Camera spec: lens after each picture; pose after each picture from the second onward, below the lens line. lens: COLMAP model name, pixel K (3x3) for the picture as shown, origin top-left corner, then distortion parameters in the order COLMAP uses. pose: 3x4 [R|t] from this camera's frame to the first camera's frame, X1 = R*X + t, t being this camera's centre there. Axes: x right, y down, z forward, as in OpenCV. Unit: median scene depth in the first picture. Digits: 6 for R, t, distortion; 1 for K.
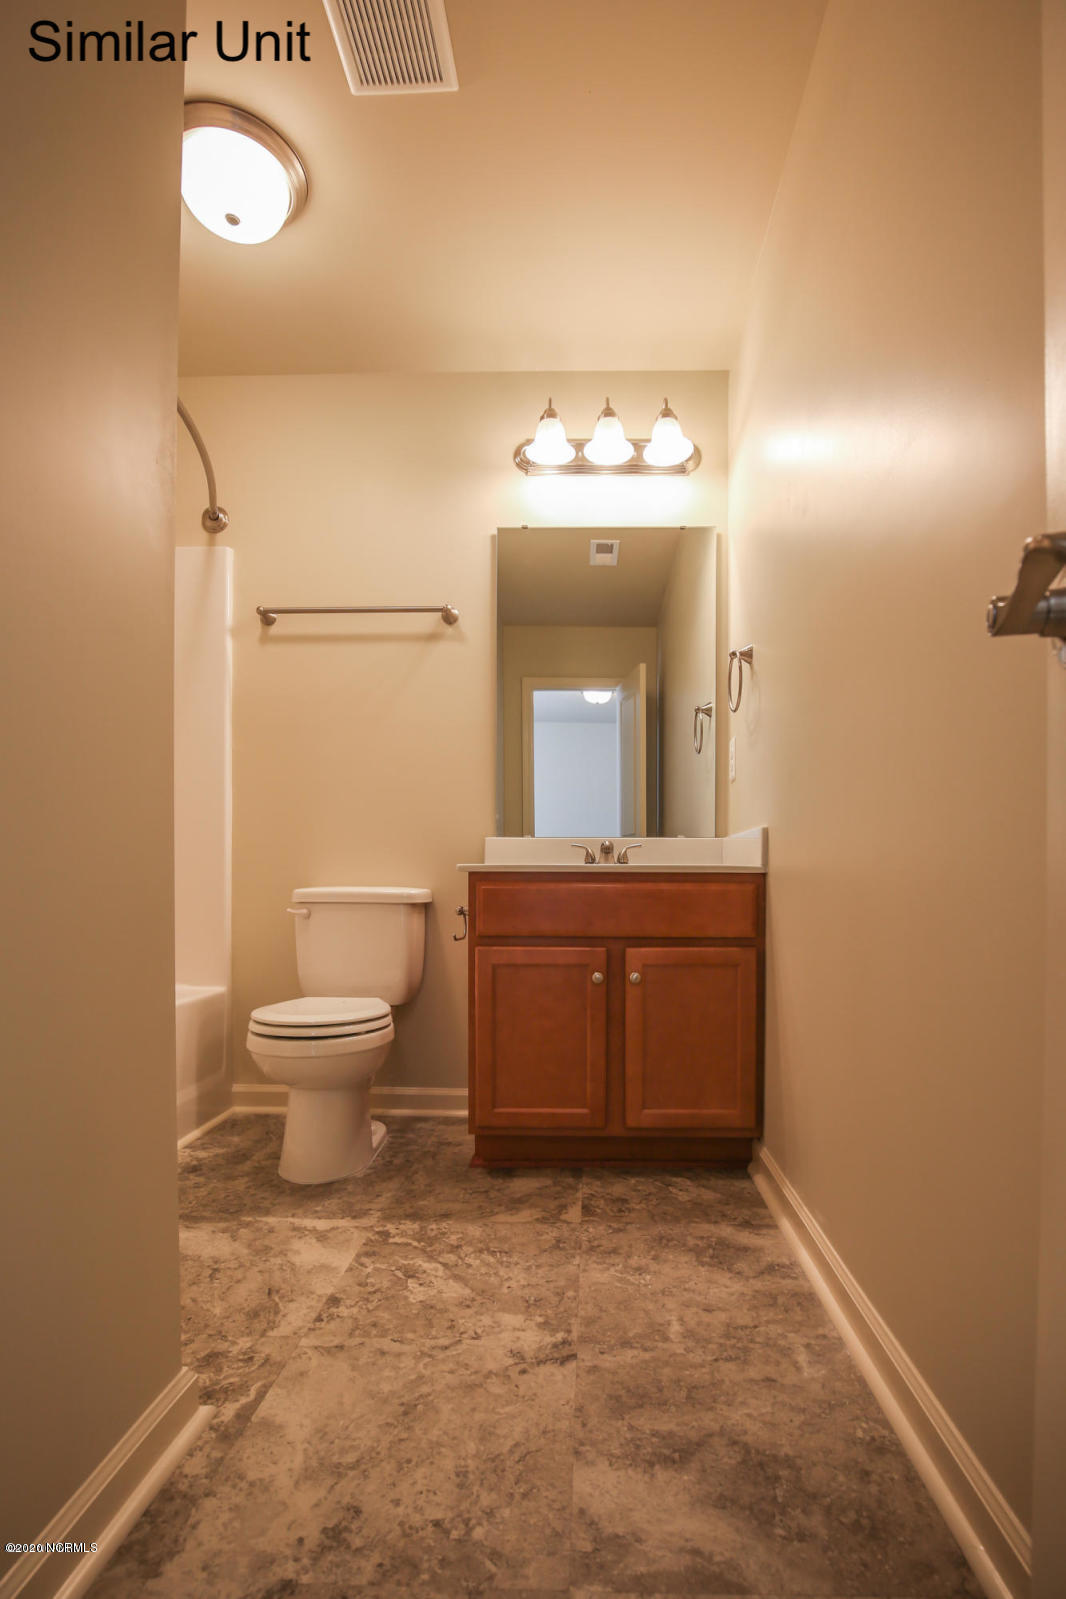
lens RADIAL K [[754.3, 0, 533.0], [0, 754.3, 799.5], [0, 0, 1]] dist [-0.026564, 0.001303]
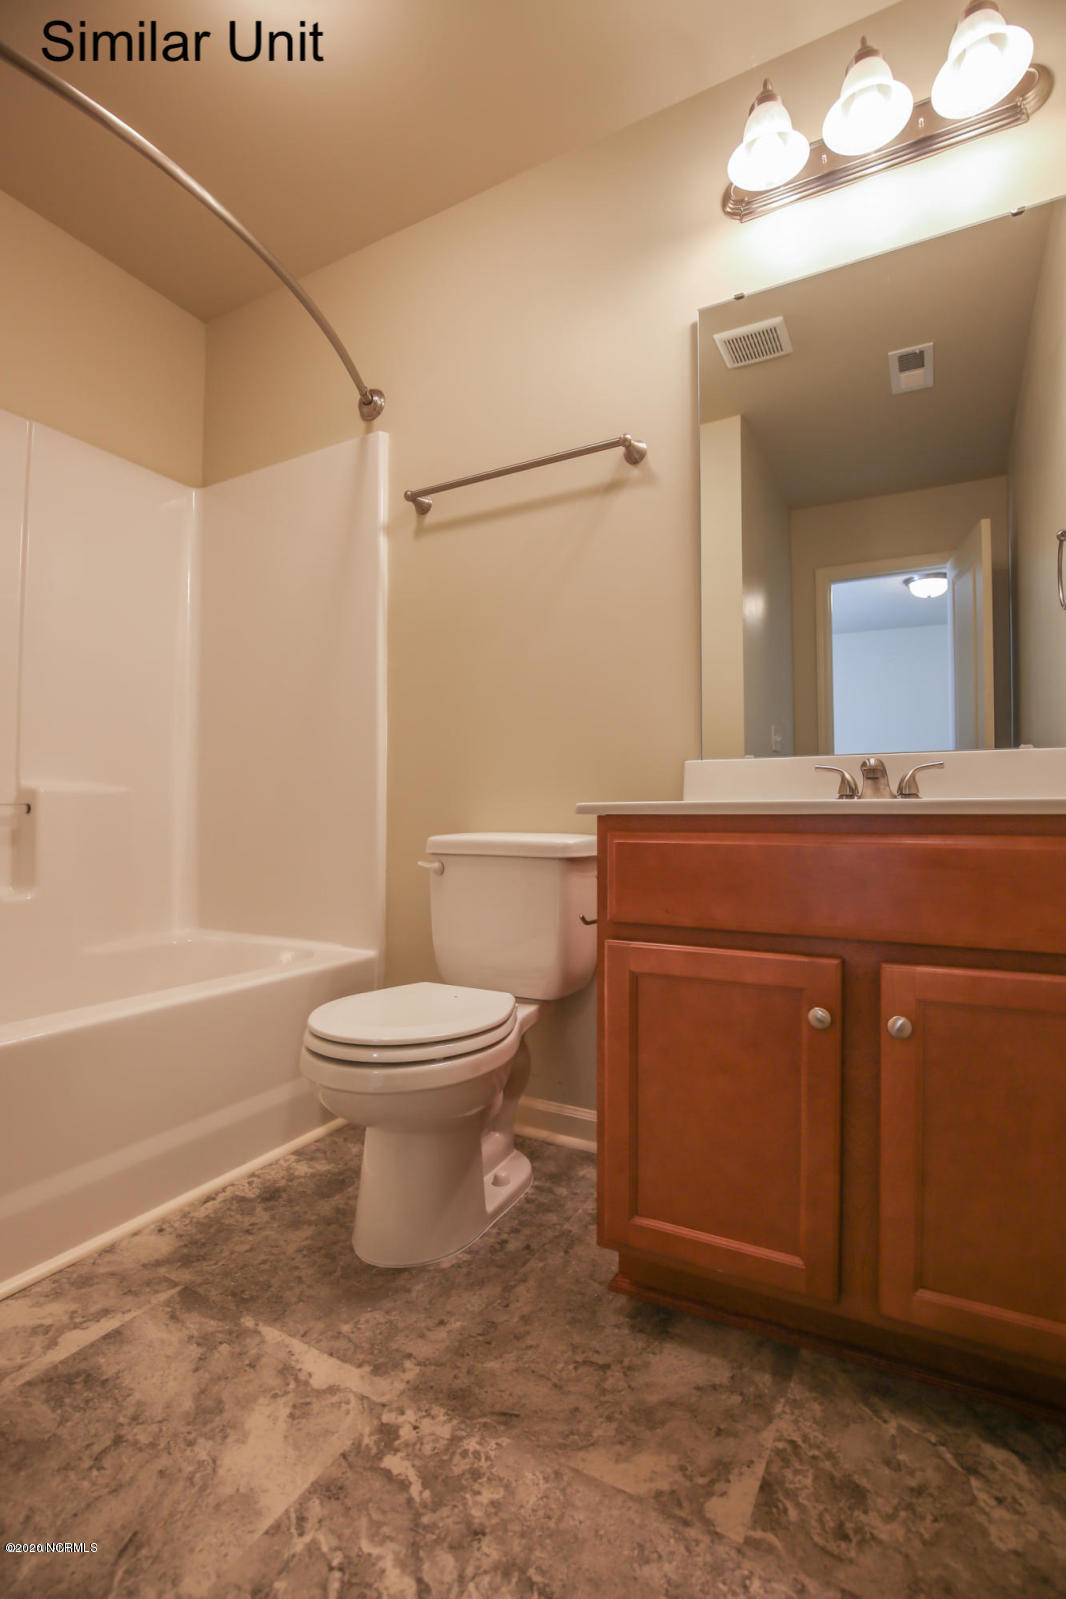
lens RADIAL K [[746.7, 0, 500.5], [0, 746.7, 778.9], [0, 0, 1]] dist [-0.031201, 0.004816]
pose [[0.895652, -0.026059, -0.443991, 0.117647], [0.052680, 0.997470, 0.047728, 0.034685], [0.441624, -0.066137, 0.894759, 0.445127]]
